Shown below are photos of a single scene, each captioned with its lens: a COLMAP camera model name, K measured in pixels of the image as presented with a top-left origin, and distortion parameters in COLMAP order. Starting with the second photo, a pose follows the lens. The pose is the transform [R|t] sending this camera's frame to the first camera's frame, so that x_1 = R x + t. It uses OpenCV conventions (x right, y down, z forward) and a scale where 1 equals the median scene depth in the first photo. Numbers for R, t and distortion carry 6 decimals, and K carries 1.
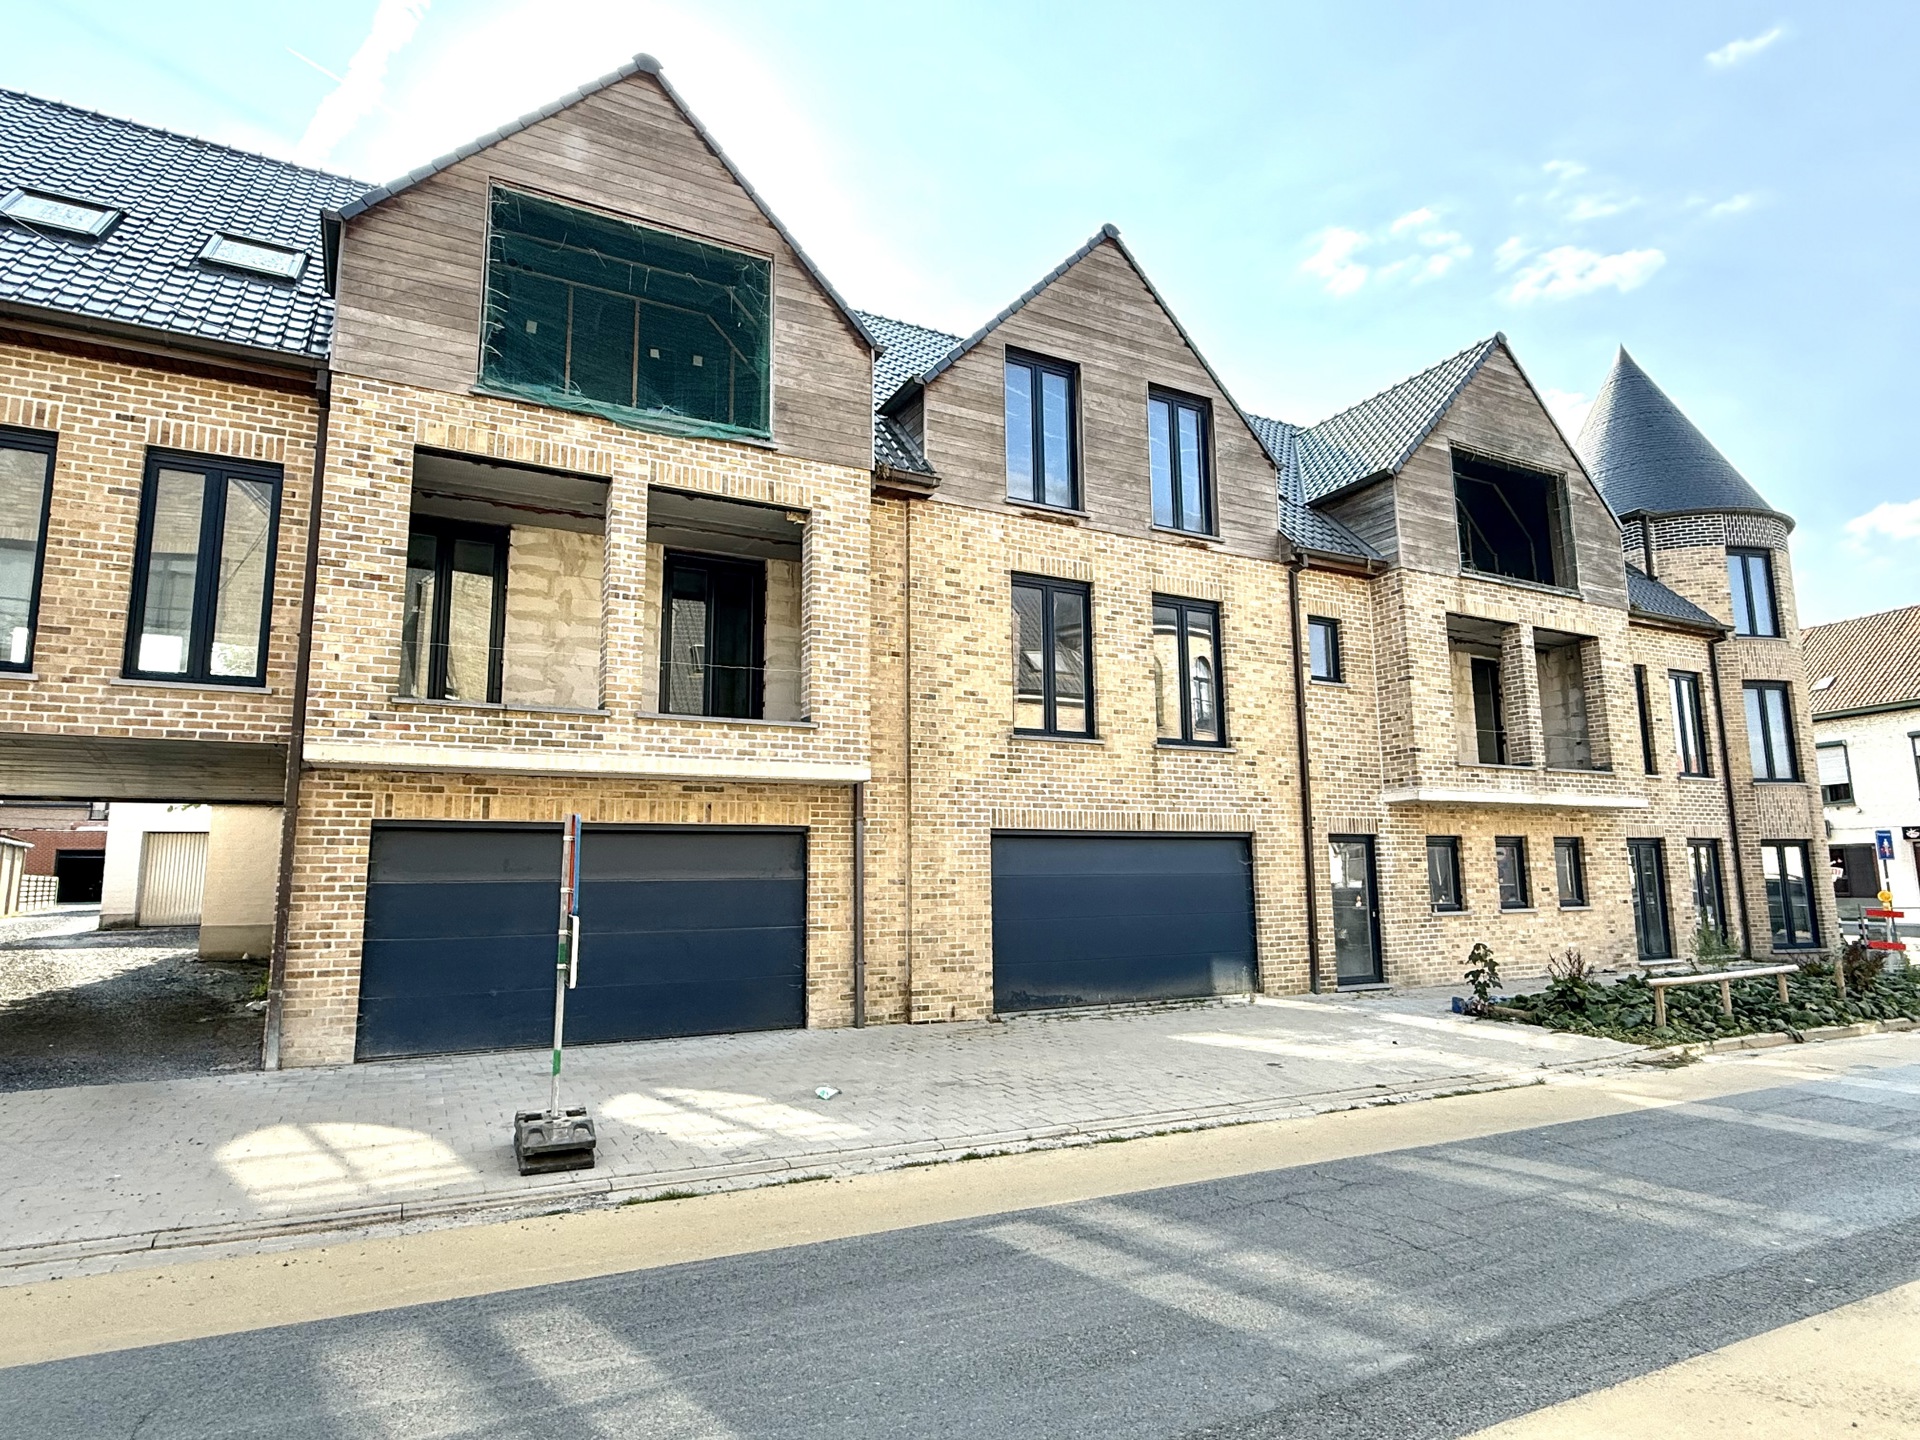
lens RADIAL K [[1054.7, 0, 960.0], [0, 1054.7, 720.0], [0, 0, 1]] dist [-0.000617, 0.000220]
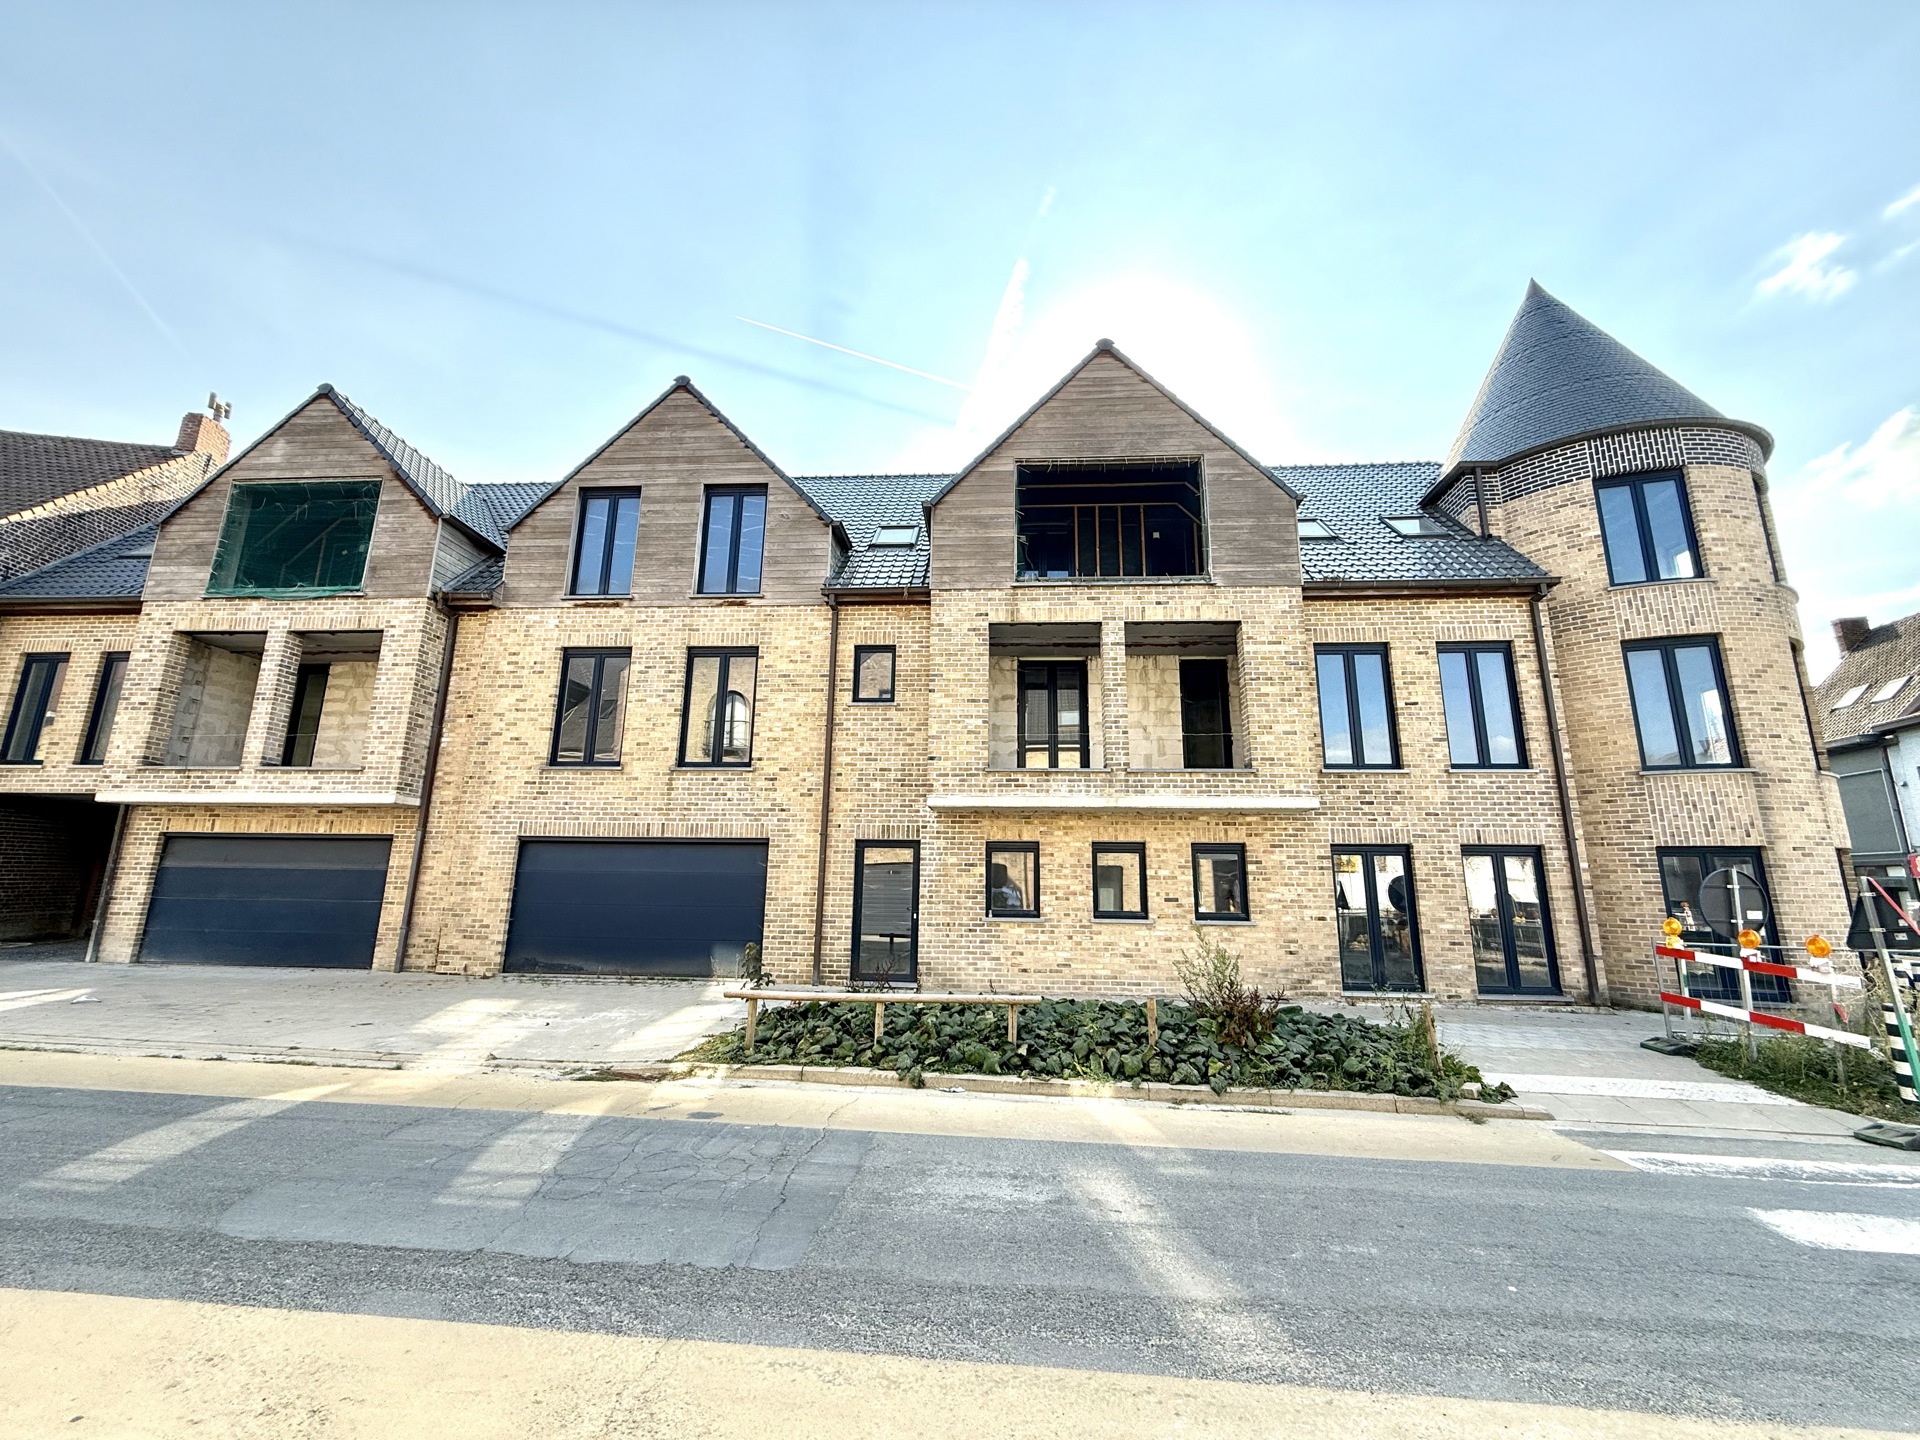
lens RADIAL K [[757.4, 0, 960.0], [0, 757.4, 720.0], [0, 0, 1]] dist [-0.000517, 0.000201]
pose [[0.848324, -0.088469, -0.522035, 0.950230], [0.056321, 0.995426, -0.077171, 0.055640], [0.526474, 0.036064, 0.849426, 0.416667]]
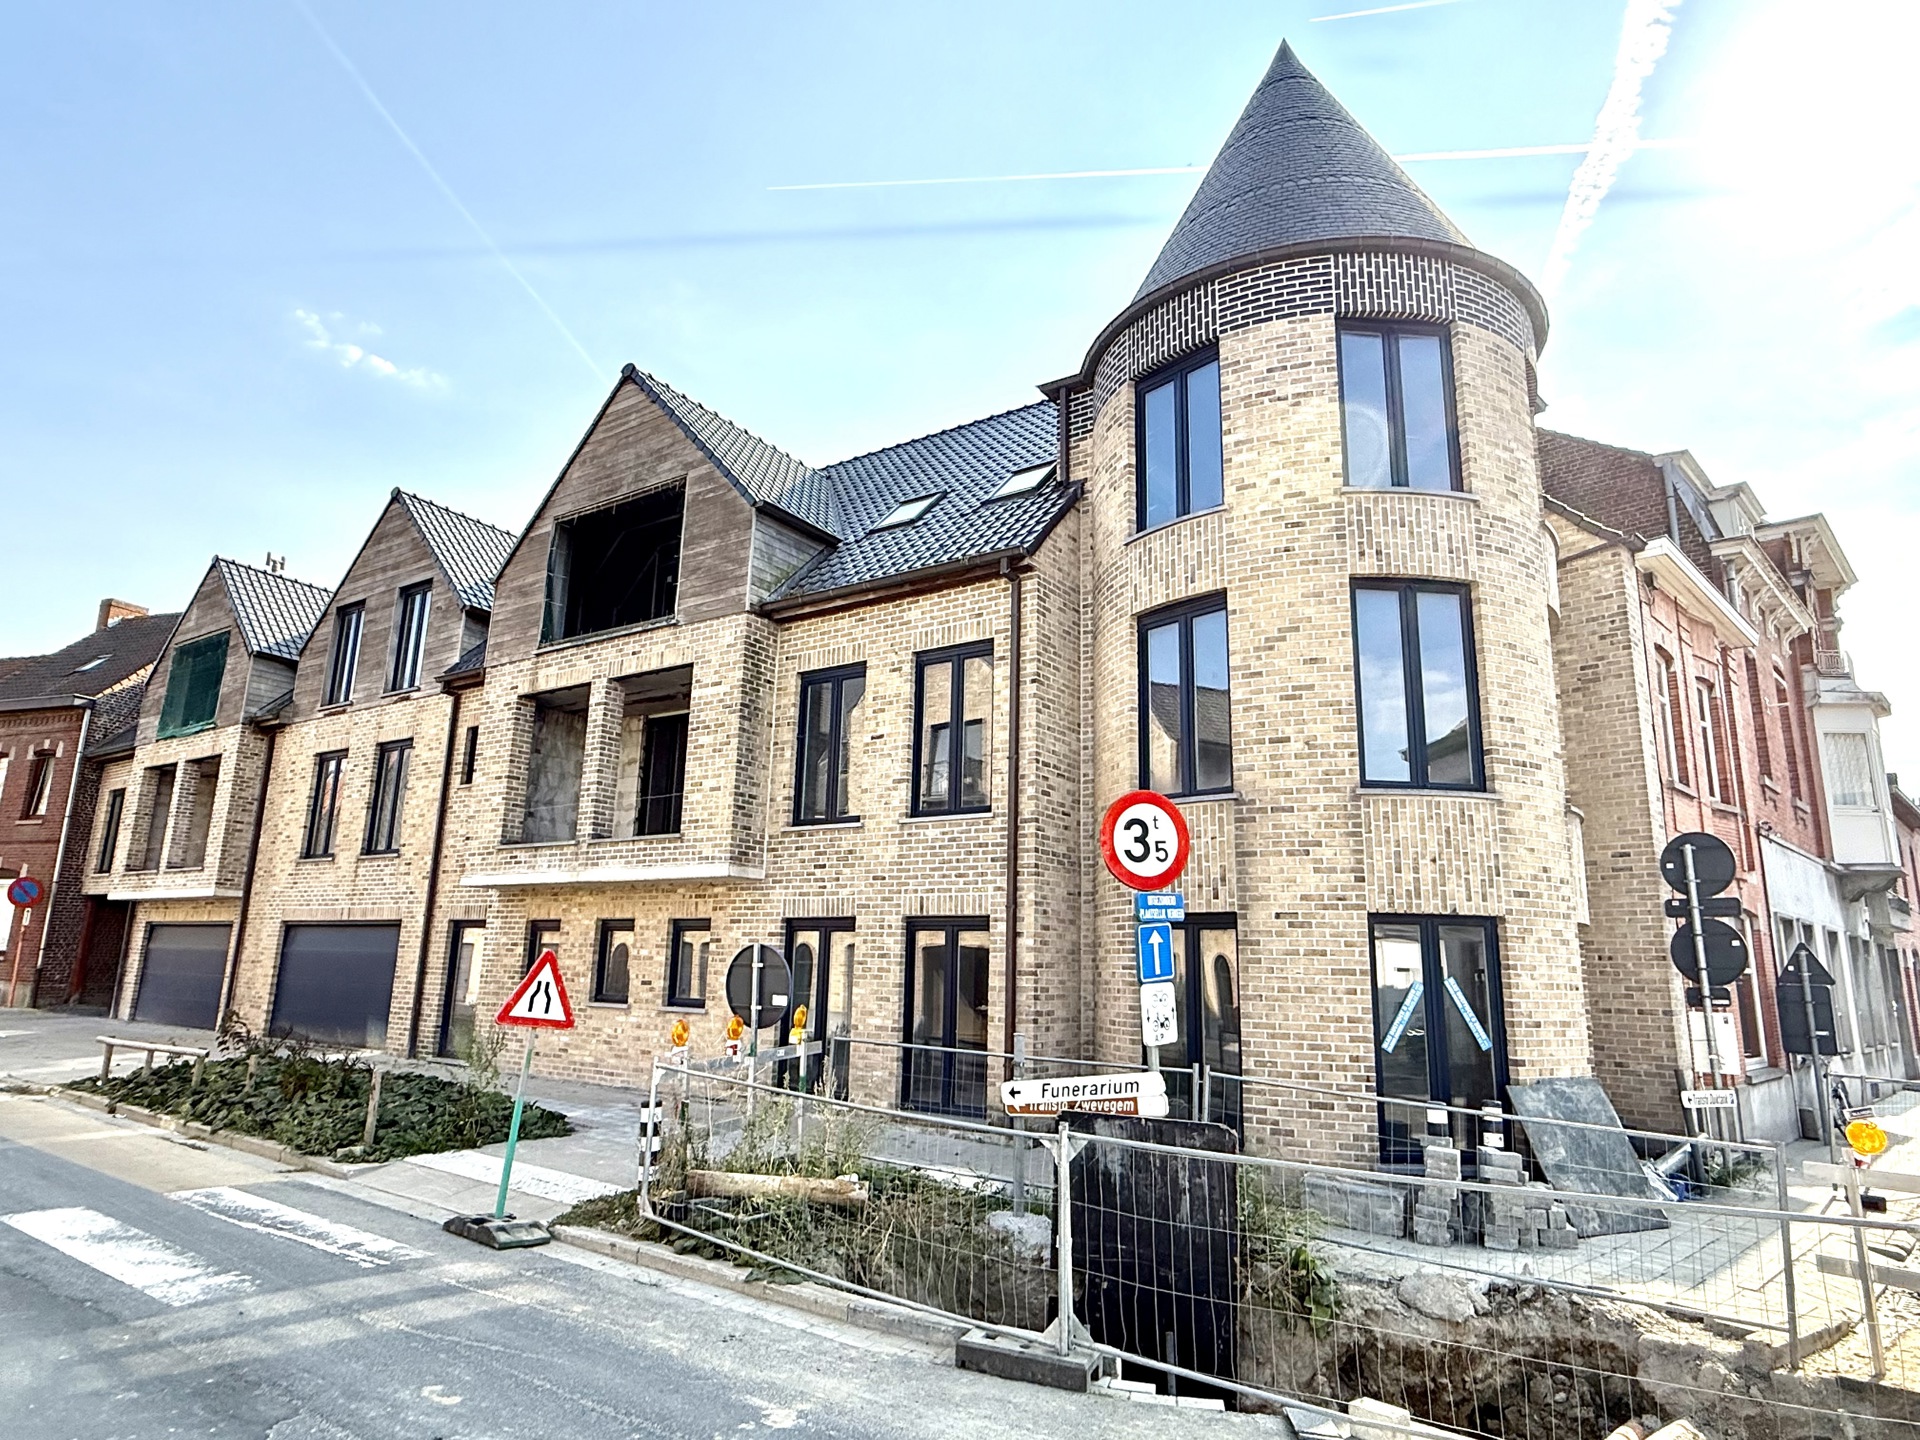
lens RADIAL K [[1097.6, 0, 960.0], [0, 1097.6, 720.0], [0, 0, 1]] dist [0.000648, -0.000243]
pose [[0.464783, -0.172461, -0.868466, 1.825558], [0.102809, 0.984725, -0.140526, 0.129836], [0.879435, -0.023972, 0.475414, 1.016214]]
